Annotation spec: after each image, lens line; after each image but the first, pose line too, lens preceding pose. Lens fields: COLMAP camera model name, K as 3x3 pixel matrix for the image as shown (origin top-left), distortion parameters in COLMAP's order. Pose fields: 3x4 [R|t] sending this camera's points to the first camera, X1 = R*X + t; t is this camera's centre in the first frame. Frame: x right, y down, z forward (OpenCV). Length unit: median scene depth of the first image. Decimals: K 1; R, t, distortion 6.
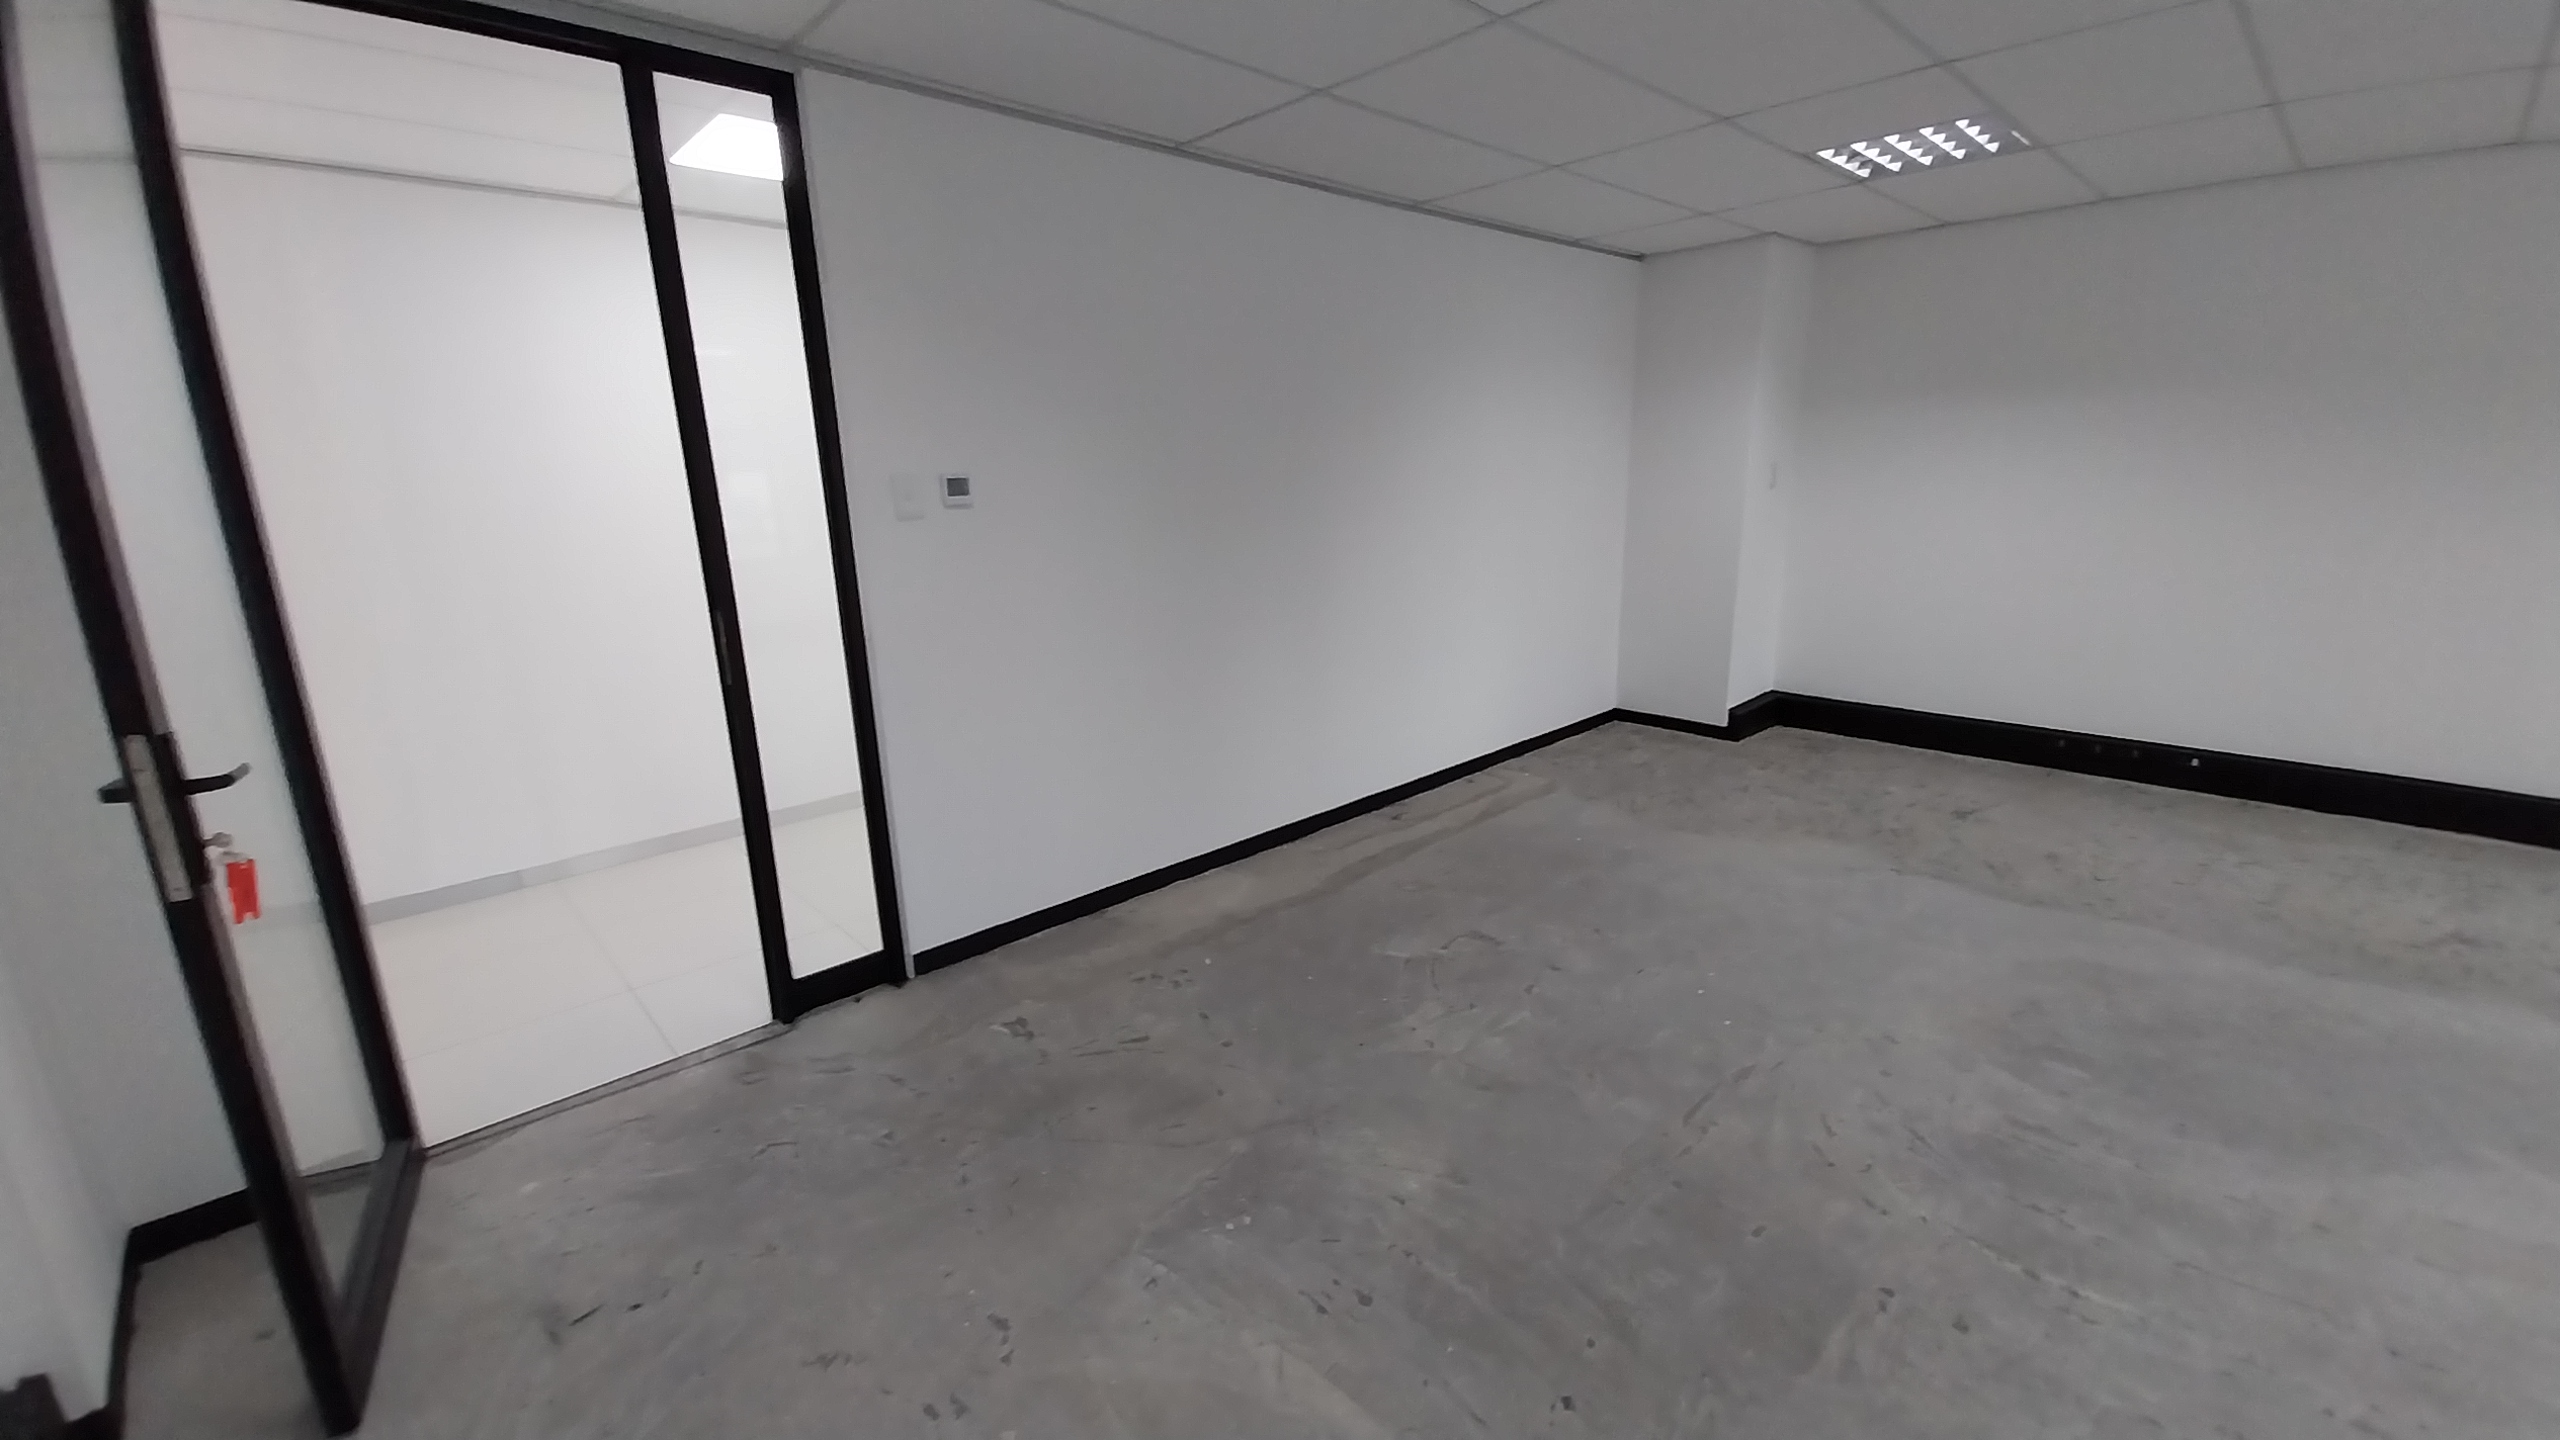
lens RADIAL K [[1008.6, 0, 1292.8], [0, 1008.6, 716.5], [0, 0, 1]] dist [0.023811, -0.016565]
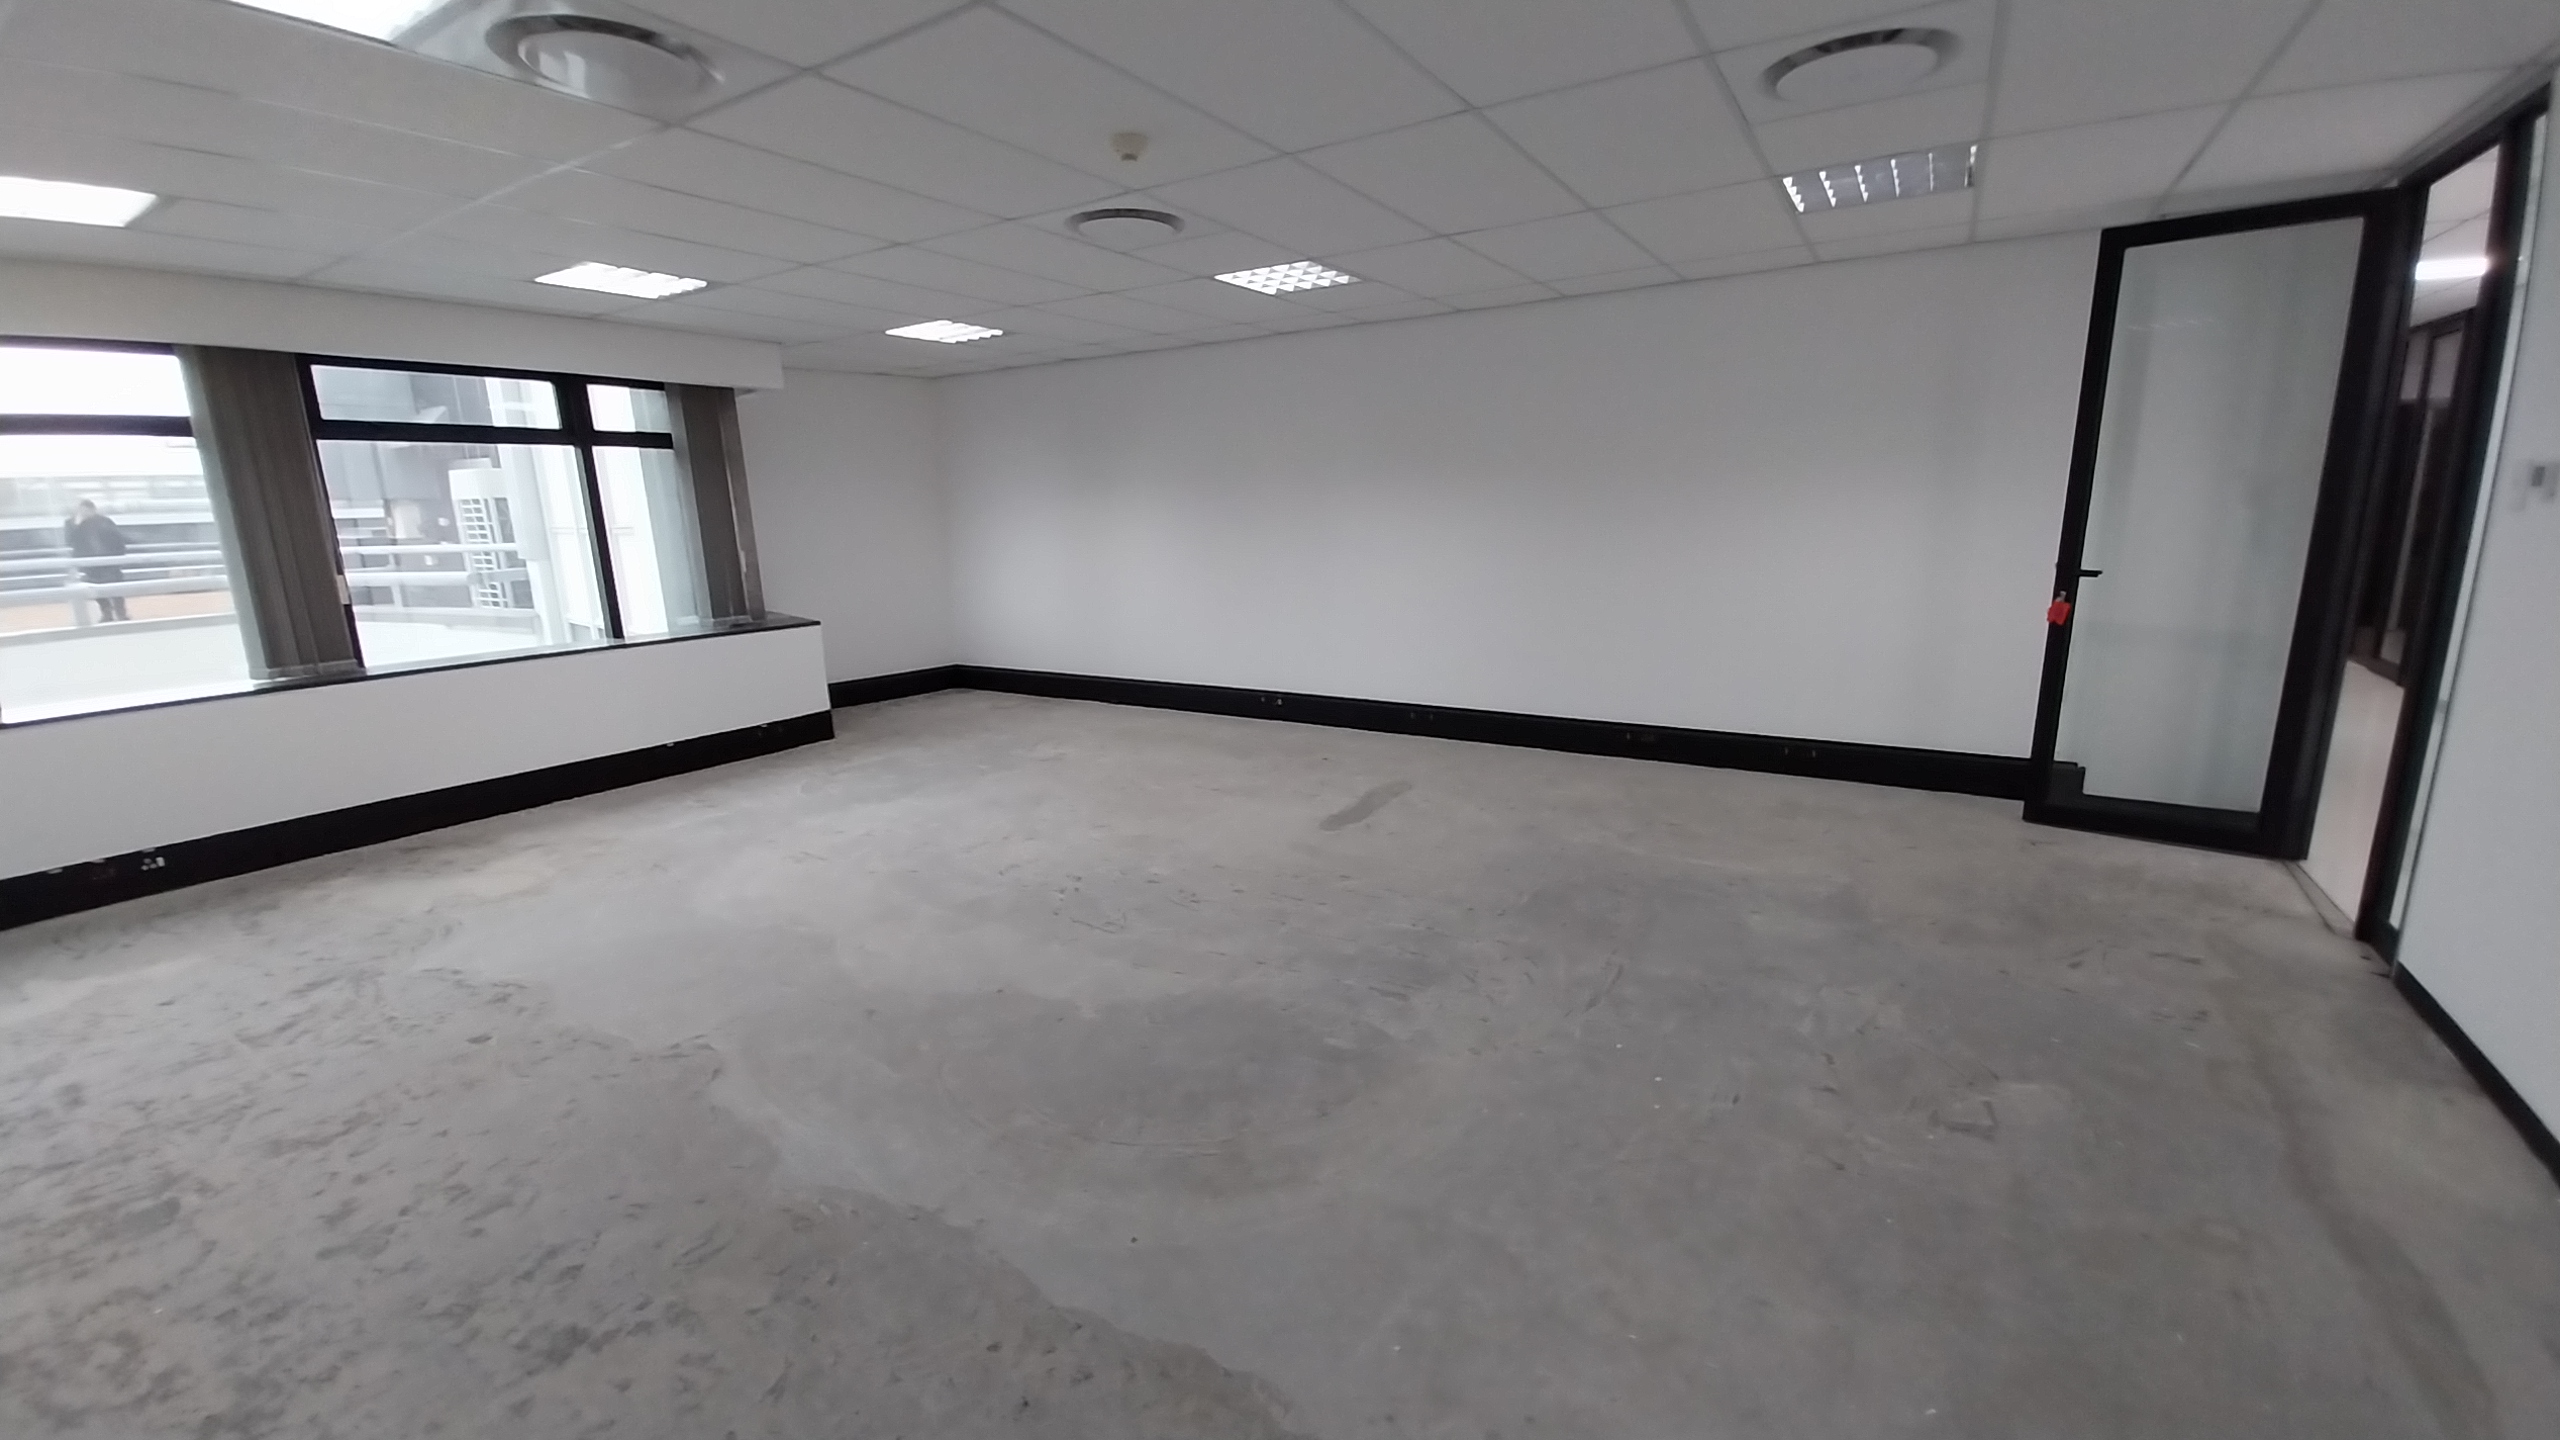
lens RADIAL K [[1004.4, 0, 1282.4], [0, 1004.4, 726.6], [0, 0, 1]] dist [0.016059, -0.012190]
pose [[-0.969248, 0.103964, -0.223047, 0.871117], [-0.006725, 0.894849, 0.446319, -0.394397], [0.245994, 0.434094, -0.866631, 1.518287]]
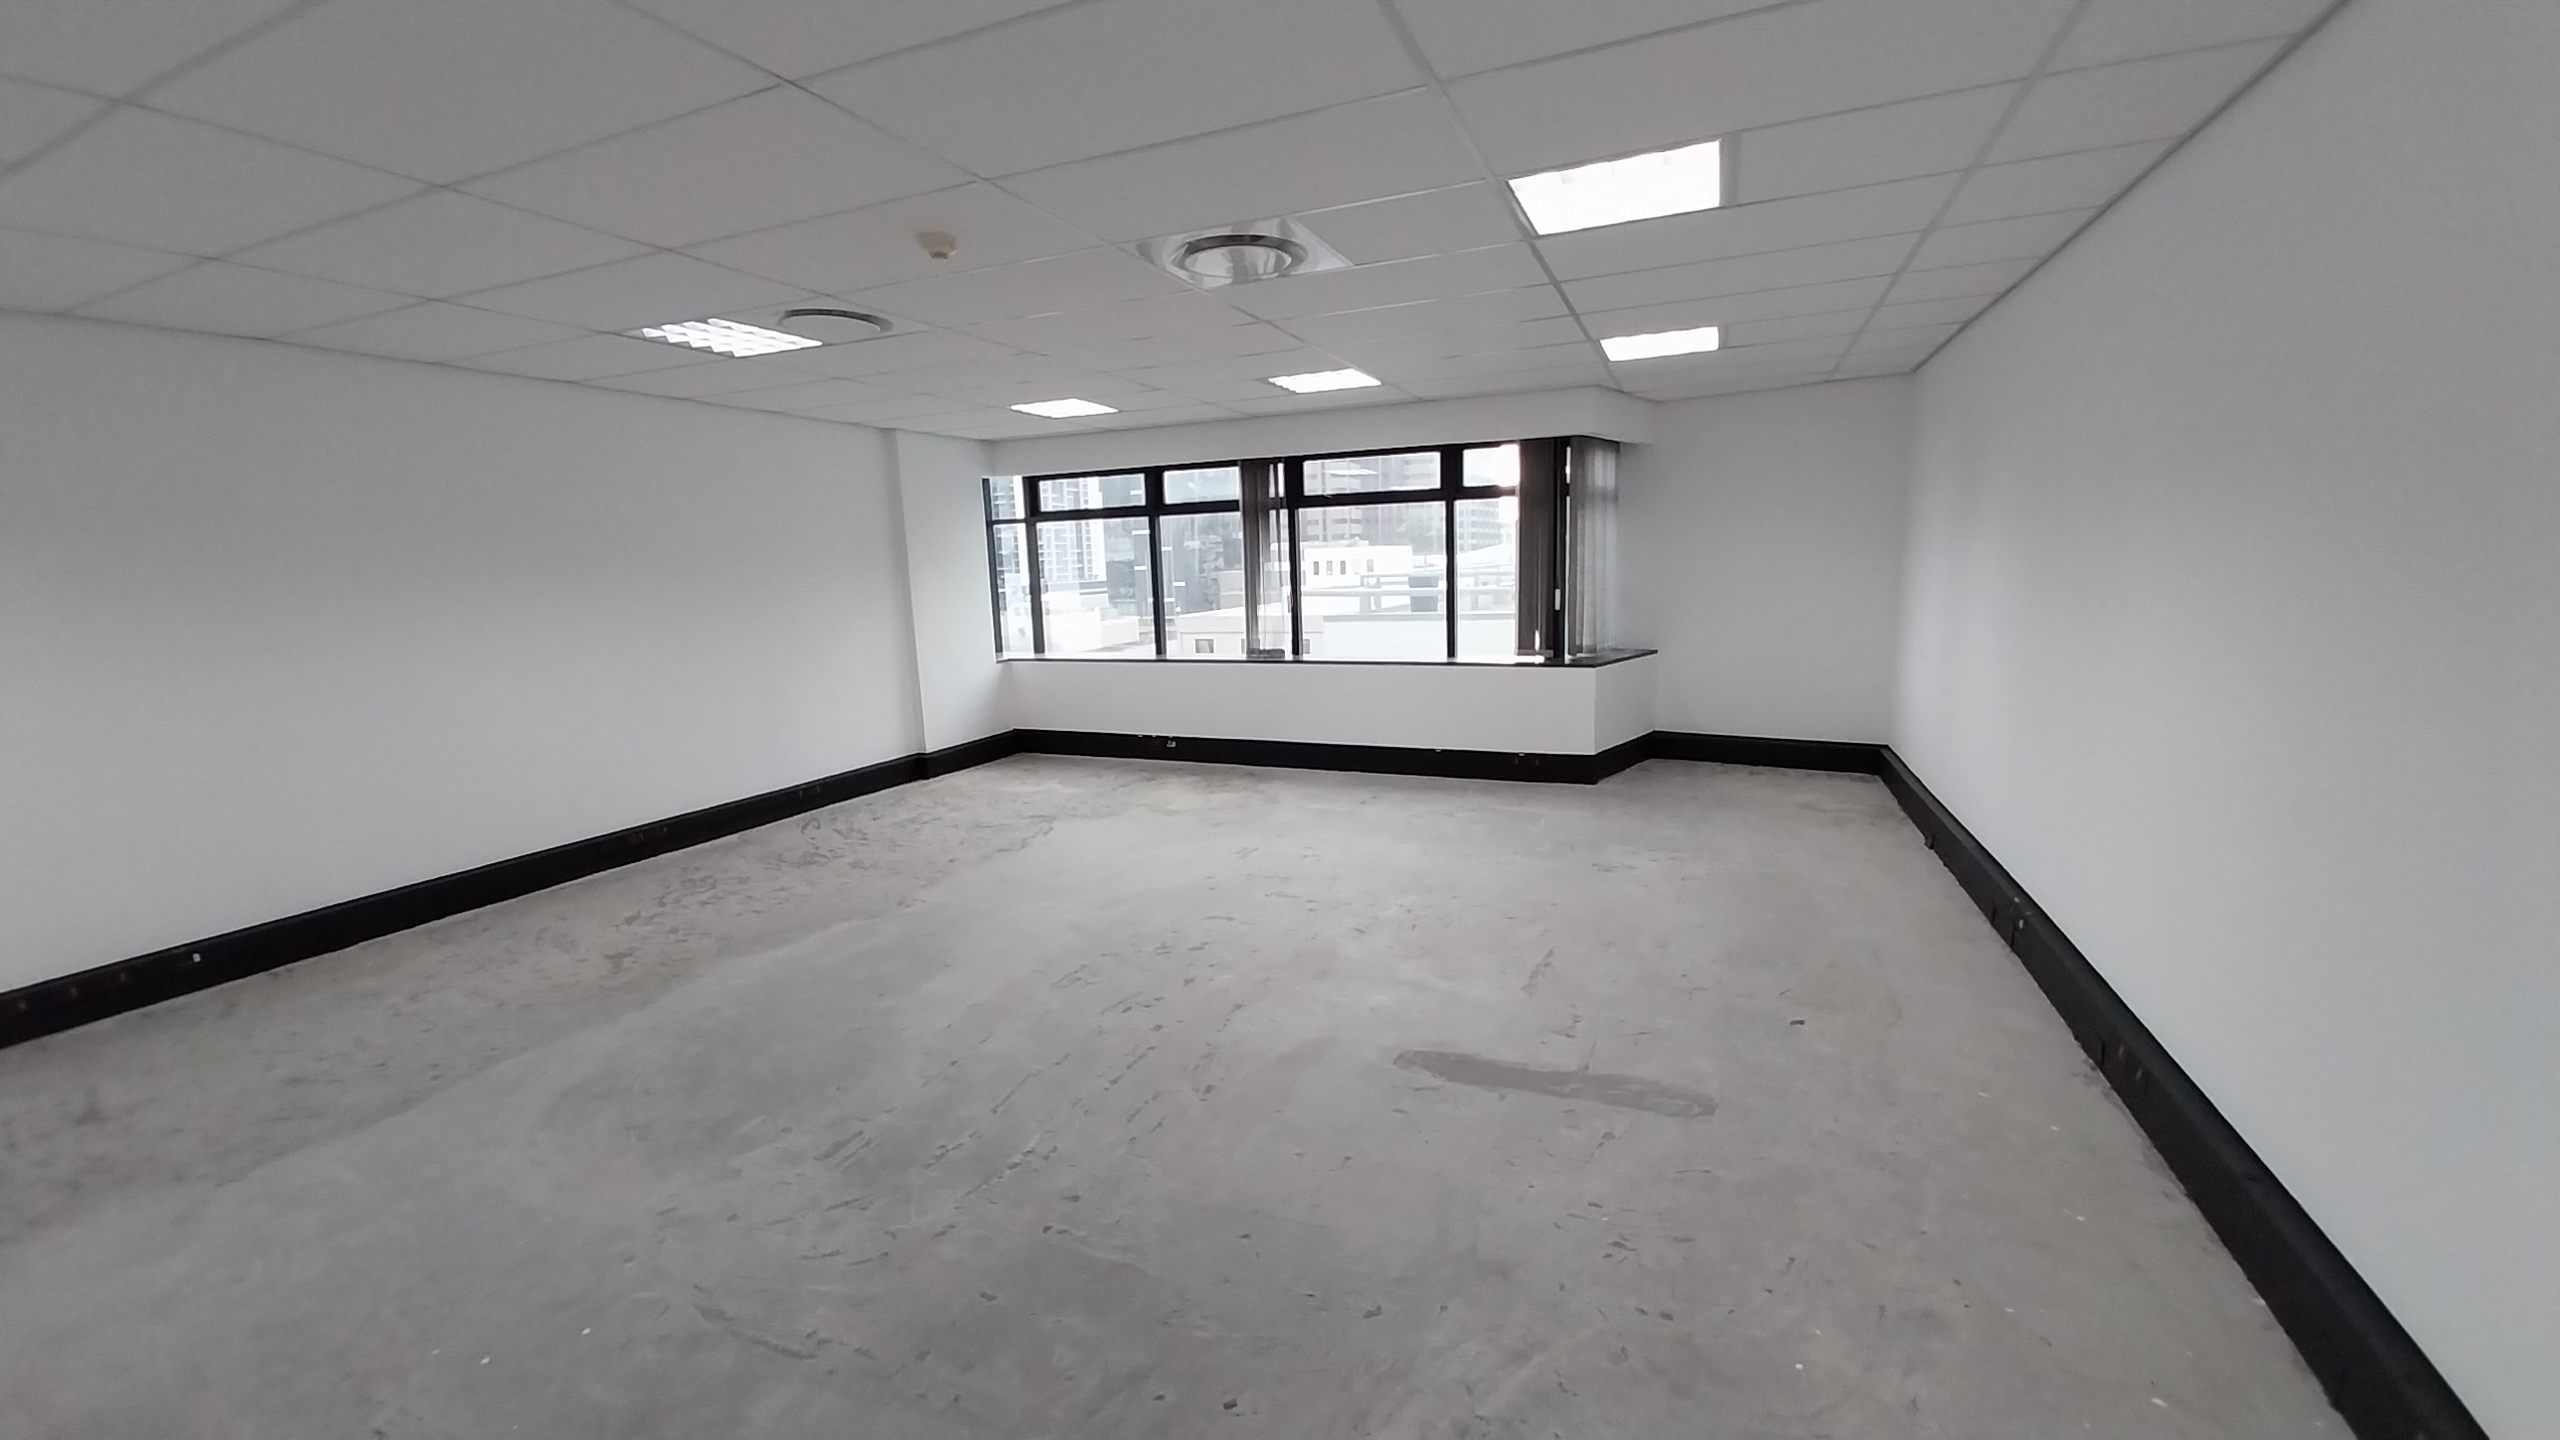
lens RADIAL K [[1000.9, 0, 1286.1], [0, 1000.9, 719.8], [0, 0, 1]] dist [0.020122, -0.014170]
pose [[-0.395606, -0.106241, 0.912255, -0.377905], [0.259949, 0.939717, 0.222168, -0.143098], [-0.880865, 0.325031, -0.344140, 0.602323]]
